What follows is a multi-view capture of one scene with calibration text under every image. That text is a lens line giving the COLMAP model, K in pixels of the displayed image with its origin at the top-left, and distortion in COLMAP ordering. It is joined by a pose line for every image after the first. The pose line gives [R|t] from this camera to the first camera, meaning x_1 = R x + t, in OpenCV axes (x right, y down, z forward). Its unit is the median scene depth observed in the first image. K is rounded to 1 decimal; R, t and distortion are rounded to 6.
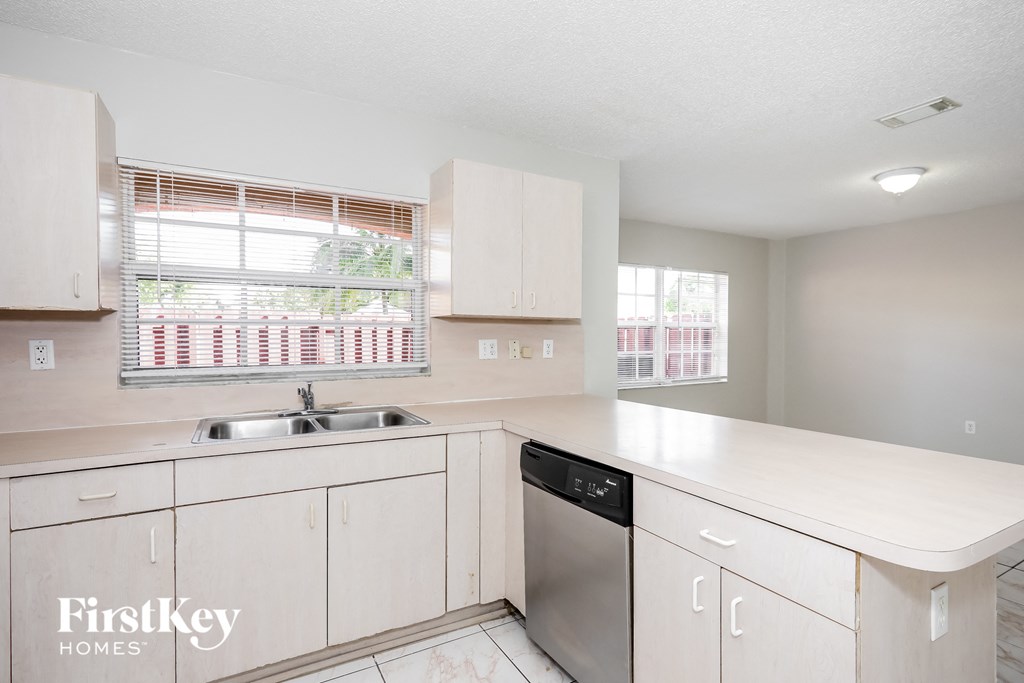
lens RADIAL K [[495.4, 0, 512.0], [0, 495.4, 341.5], [0, 0, 1]] dist [0.001791, 0.000414]
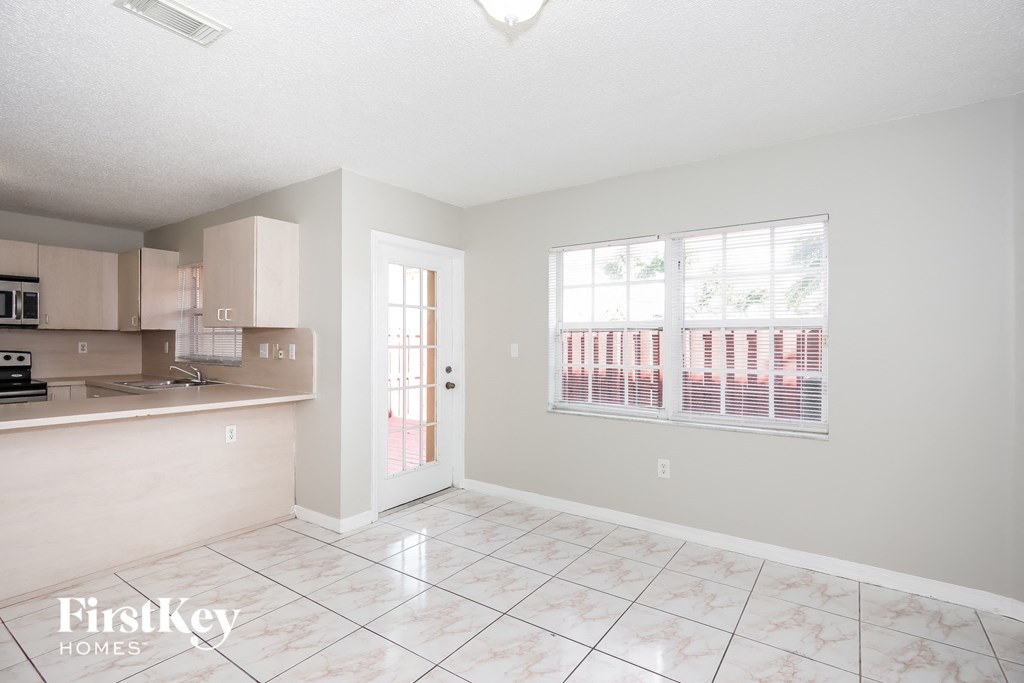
lens RADIAL K [[495.4, 0, 512.0], [0, 495.4, 341.5], [0, 0, 1]] dist [0.001791, 0.000414]
pose [[0.439477, 0.002838, -0.898249, 0.859031], [-0.011252, 0.999934, -0.002346, -0.008324], [0.898183, 0.011138, 0.439480, 0.568399]]
